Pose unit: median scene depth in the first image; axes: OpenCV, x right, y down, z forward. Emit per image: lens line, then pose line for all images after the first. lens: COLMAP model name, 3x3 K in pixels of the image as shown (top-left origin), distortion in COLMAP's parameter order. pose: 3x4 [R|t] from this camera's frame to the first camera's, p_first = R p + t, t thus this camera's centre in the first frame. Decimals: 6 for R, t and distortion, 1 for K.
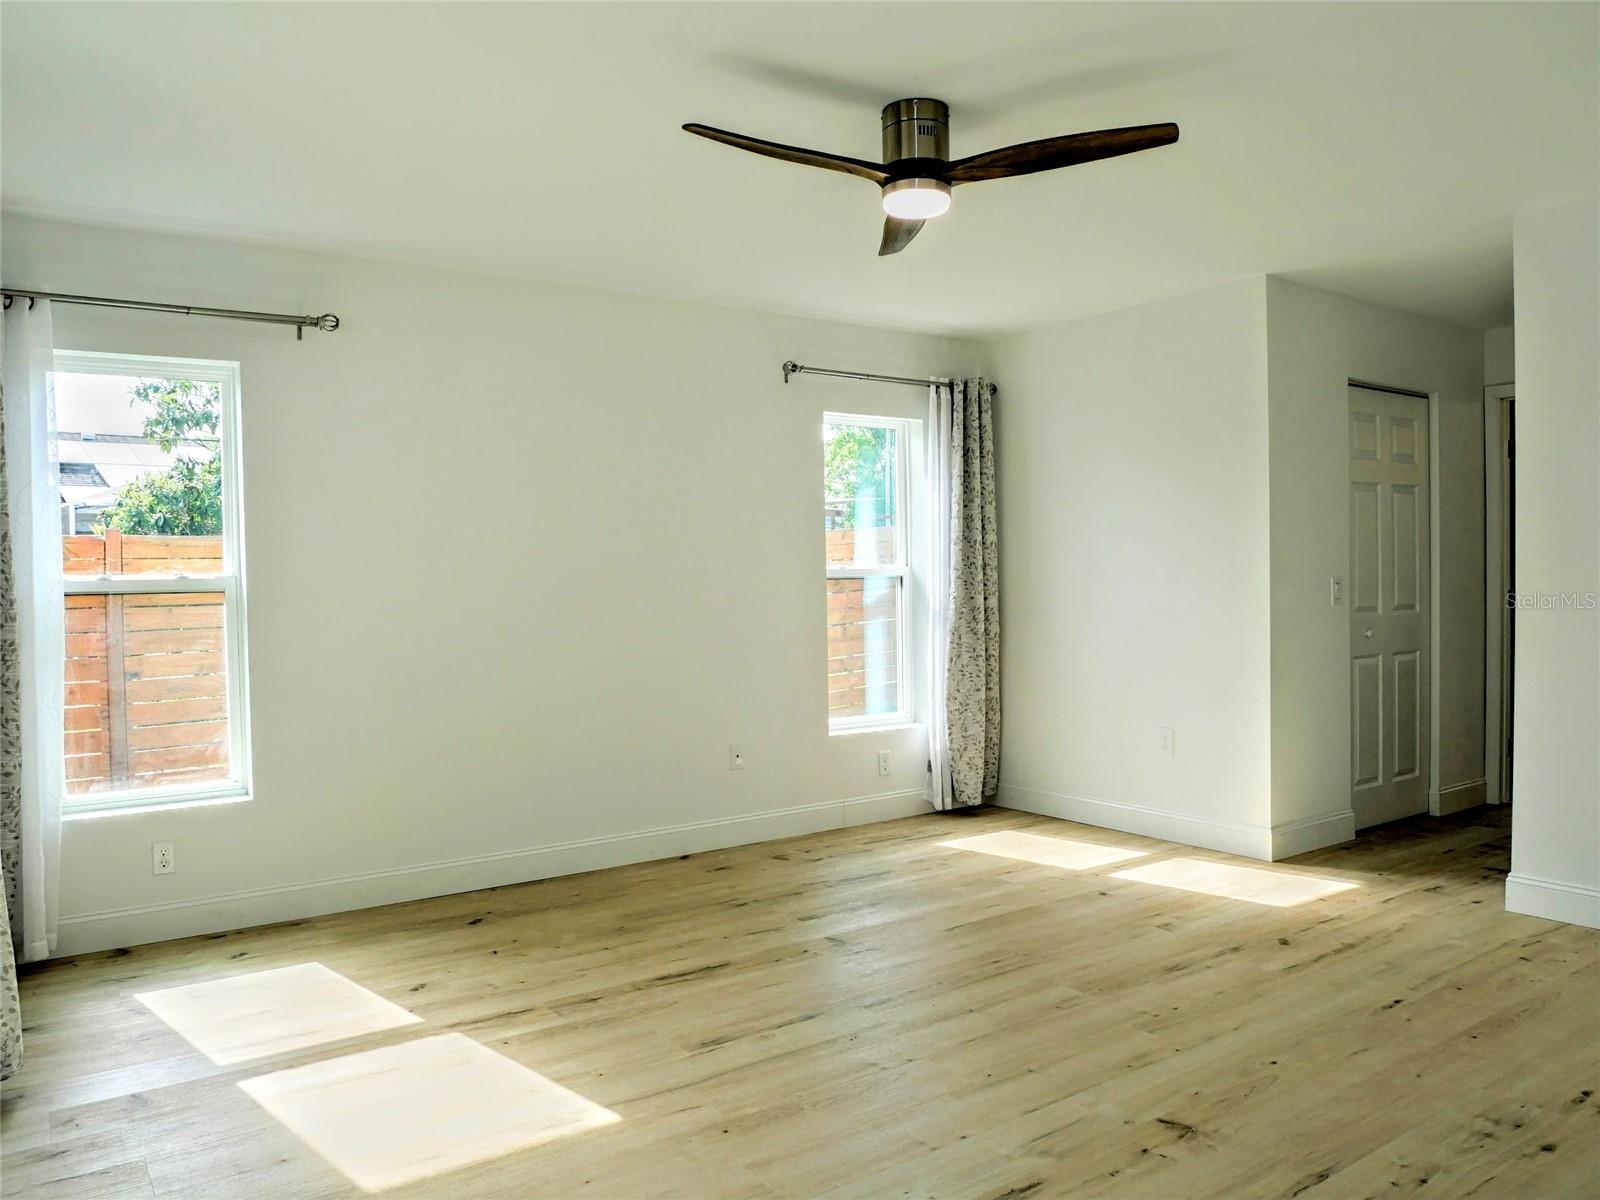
lens RADIAL K [[1189.9, 0, 799.6], [0, 1189.9, 602.2], [0, 0, 1]] dist [-0.068984, 0.013872]
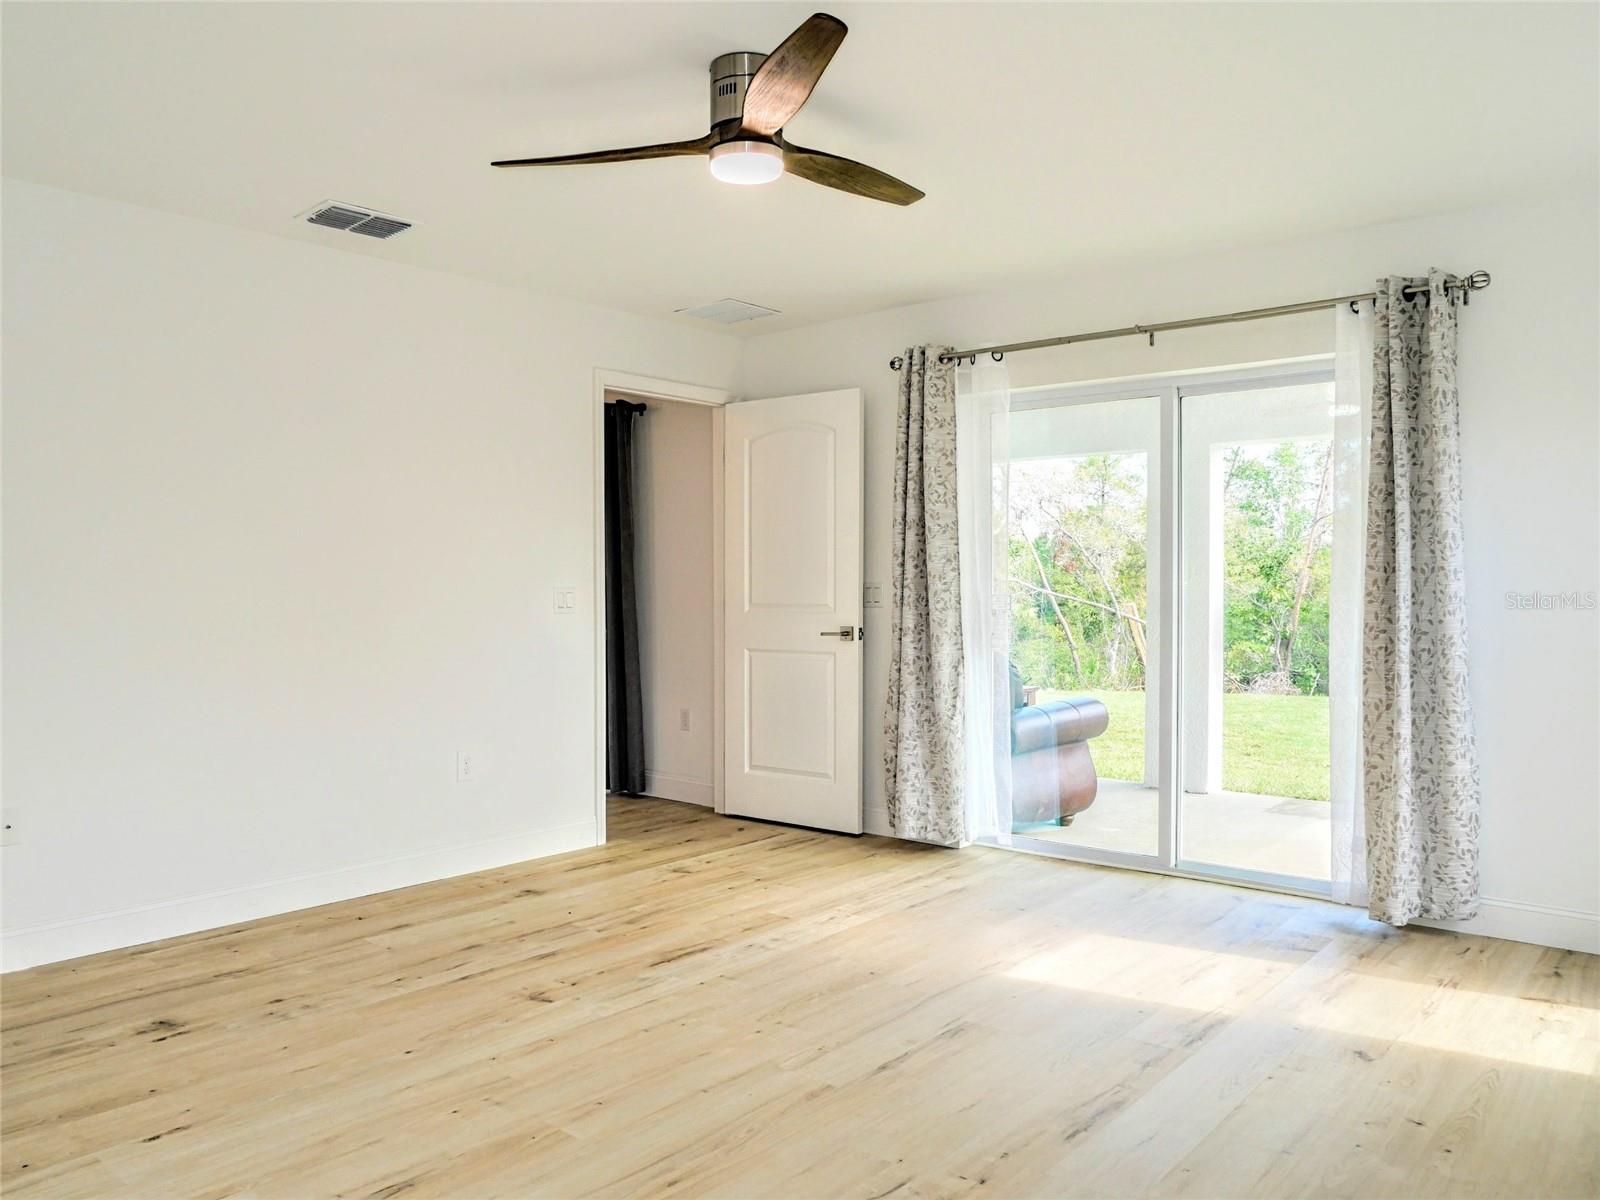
lens RADIAL K [[1189.9, 0, 800.6], [0, 1189.9, 597.9], [0, 0, 1]] dist [-0.068984, 0.013872]
pose [[-0.967796, 0.022691, -0.250712, 0.305861], [0.014692, 0.999323, 0.033731, -0.035256], [0.251307, 0.028961, -0.967474, 1.977967]]
